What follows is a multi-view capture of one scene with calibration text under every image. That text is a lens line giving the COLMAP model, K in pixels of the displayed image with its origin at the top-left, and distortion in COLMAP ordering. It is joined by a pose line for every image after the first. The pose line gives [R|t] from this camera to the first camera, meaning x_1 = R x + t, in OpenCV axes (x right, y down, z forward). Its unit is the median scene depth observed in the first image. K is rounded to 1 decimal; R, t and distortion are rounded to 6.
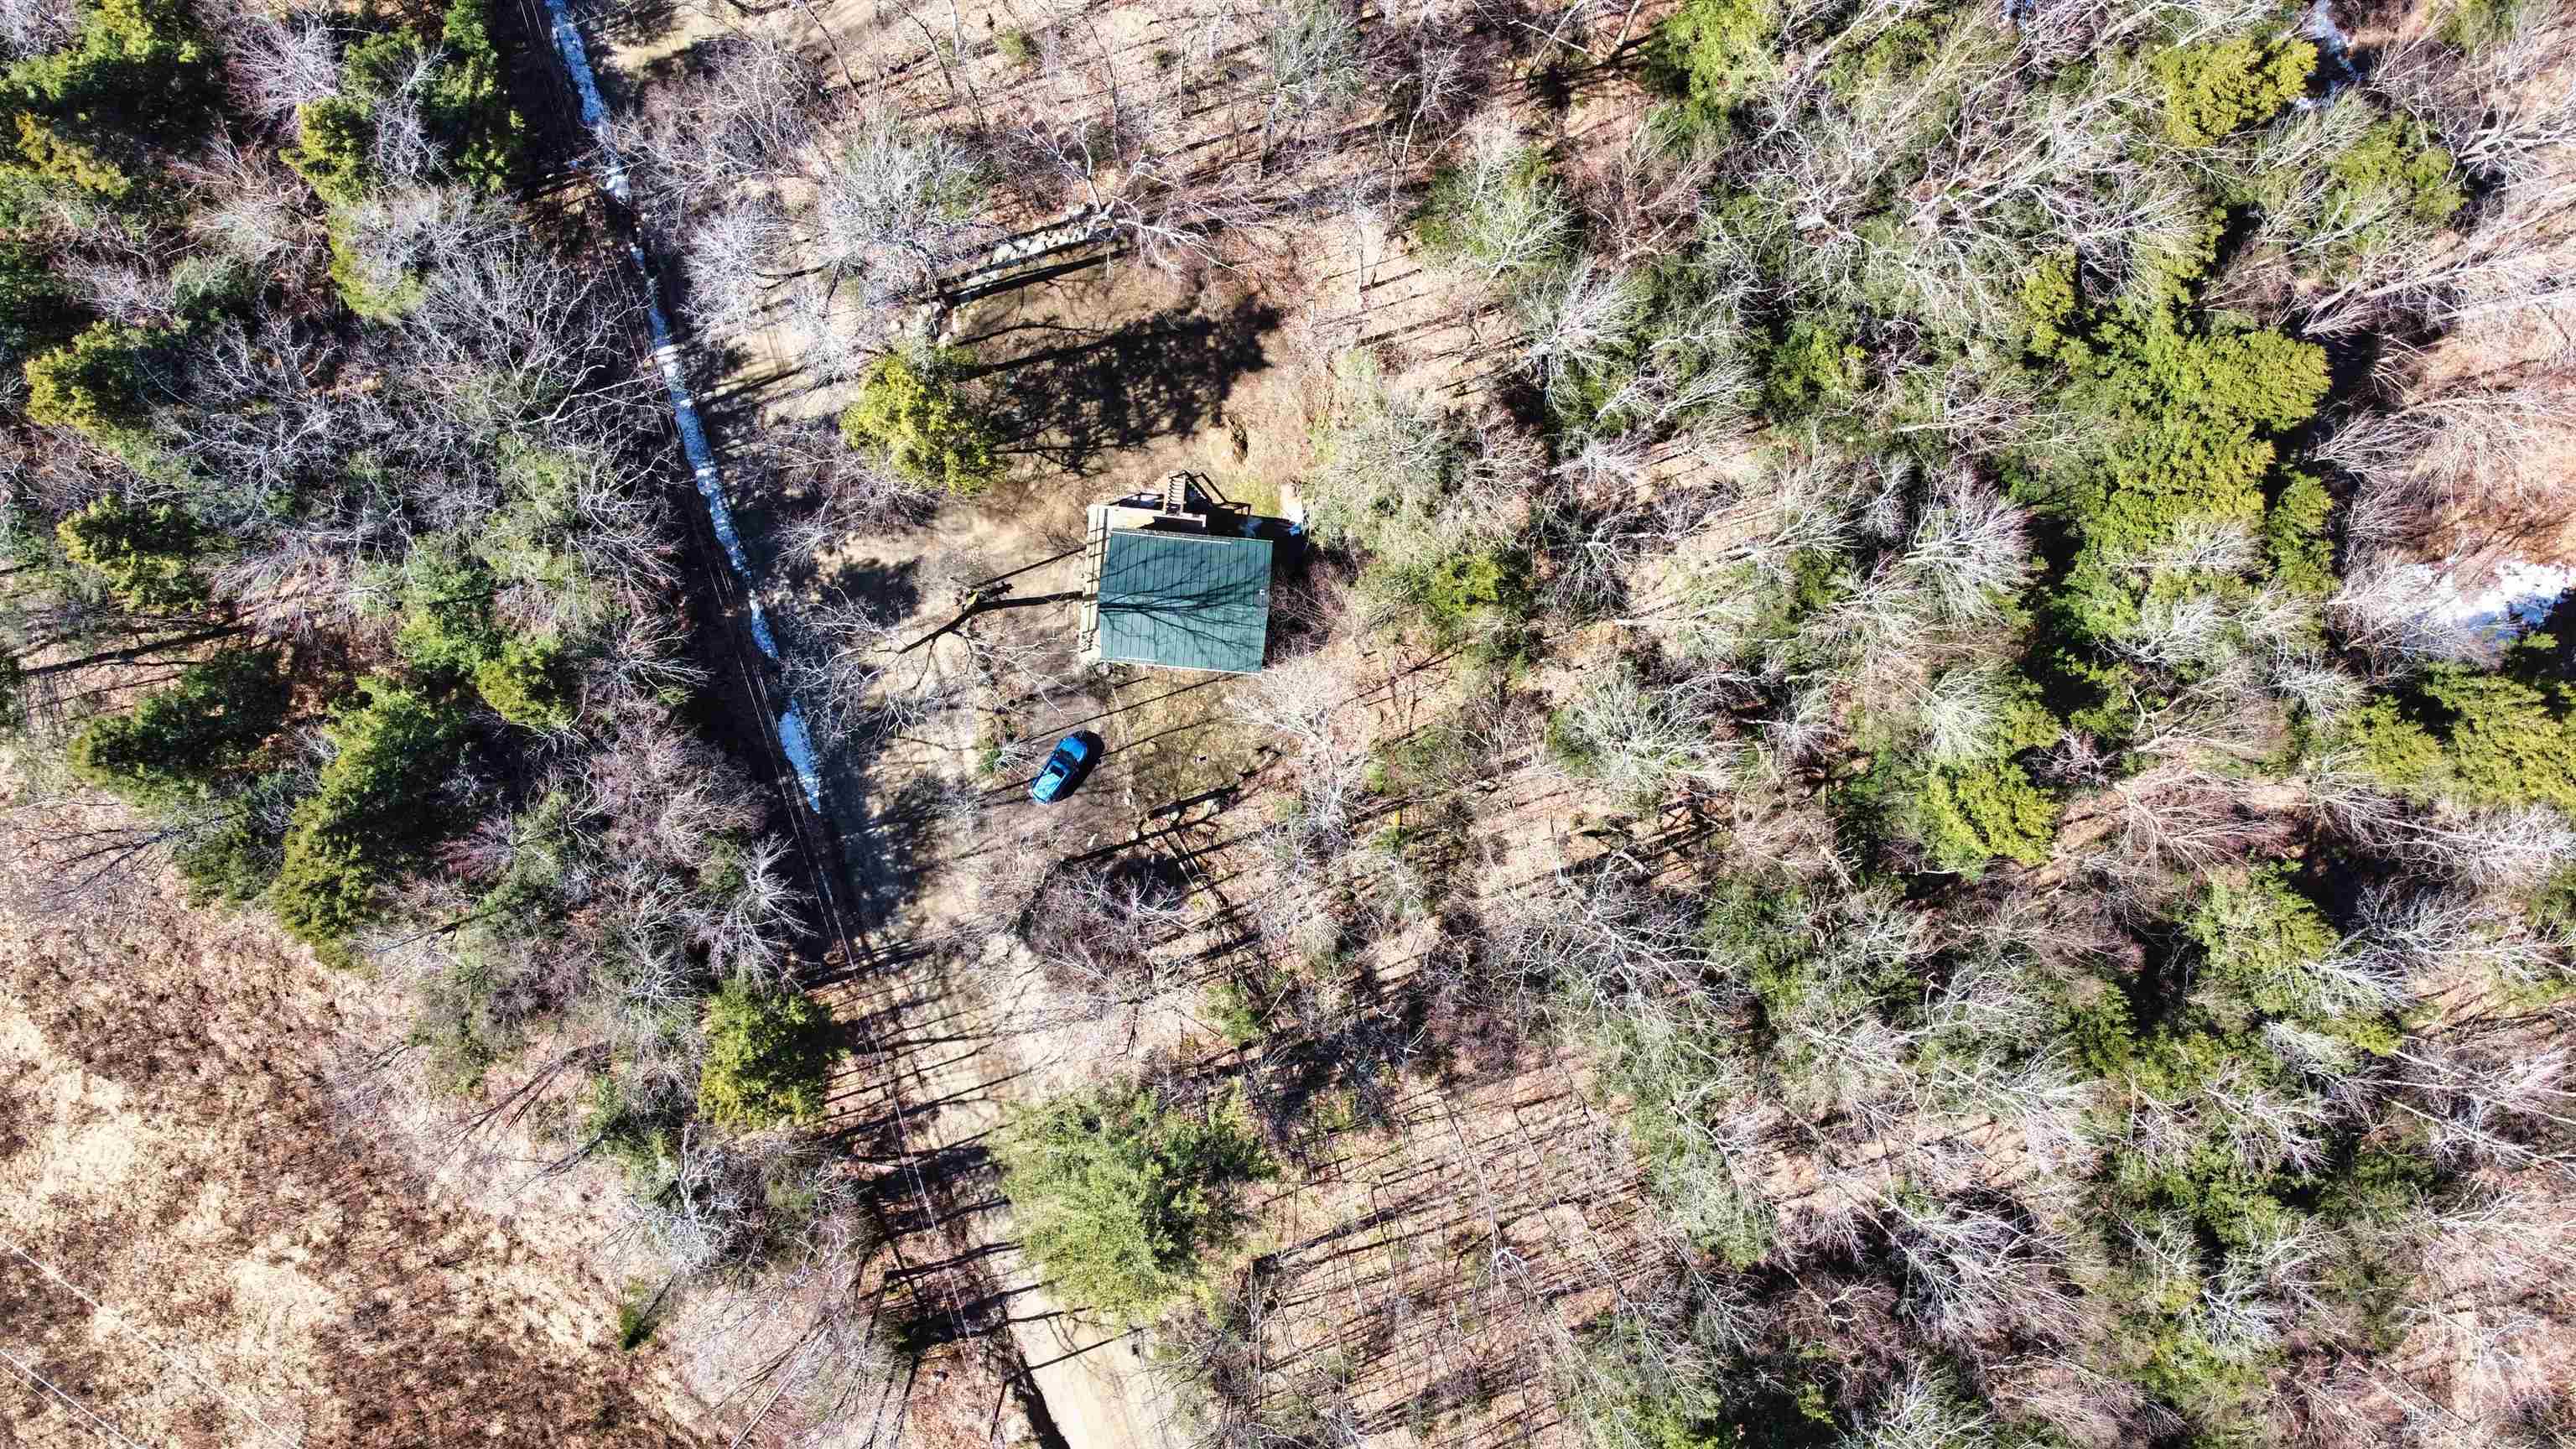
lens RADIAL K [[1996.5, 0, 1288.0], [0, 1996.5, 724.5], [0, 0, 1]] dist [0.007754, 0.001368]
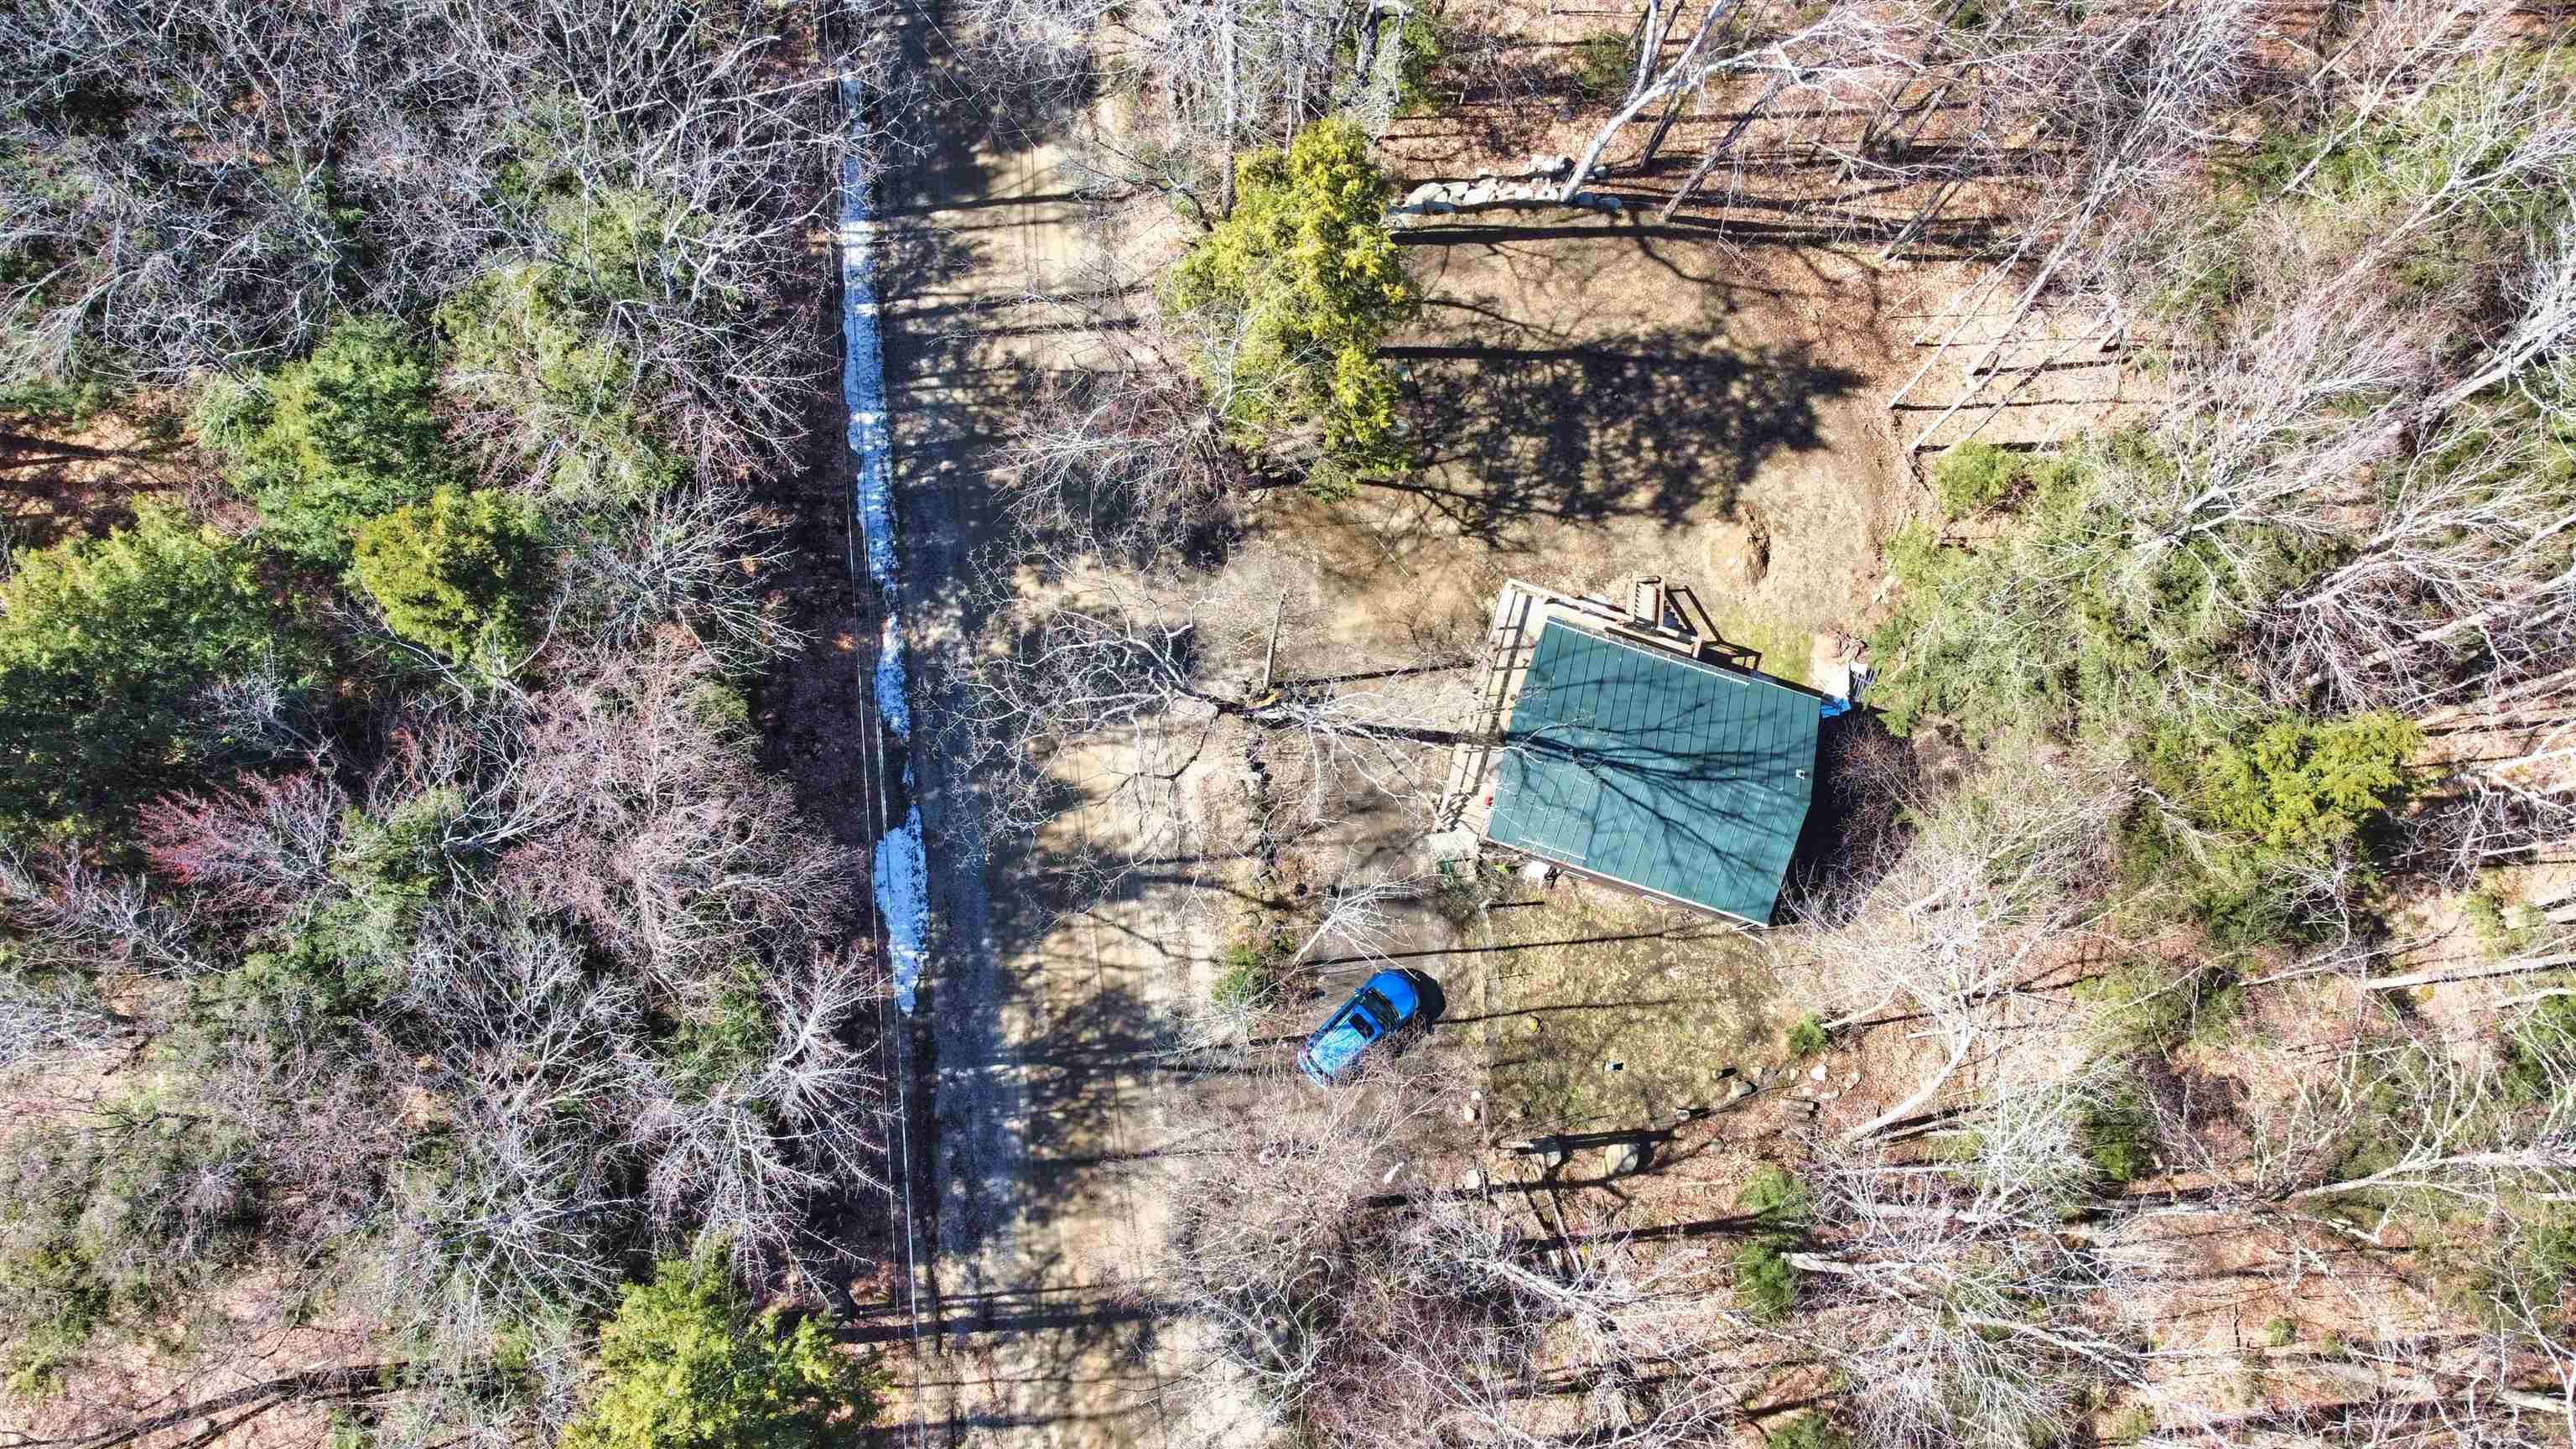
lens RADIAL K [[1996.5, 0, 1288.0], [0, 1996.5, 724.5], [0, 0, 1]] dist [0.007754, 0.001368]
pose [[0.978954, 0.200268, -0.039257, -0.128112], [-0.203501, 0.943477, -0.261607, 0.089497], [-0.015354, 0.264090, 0.964376, 0.450337]]
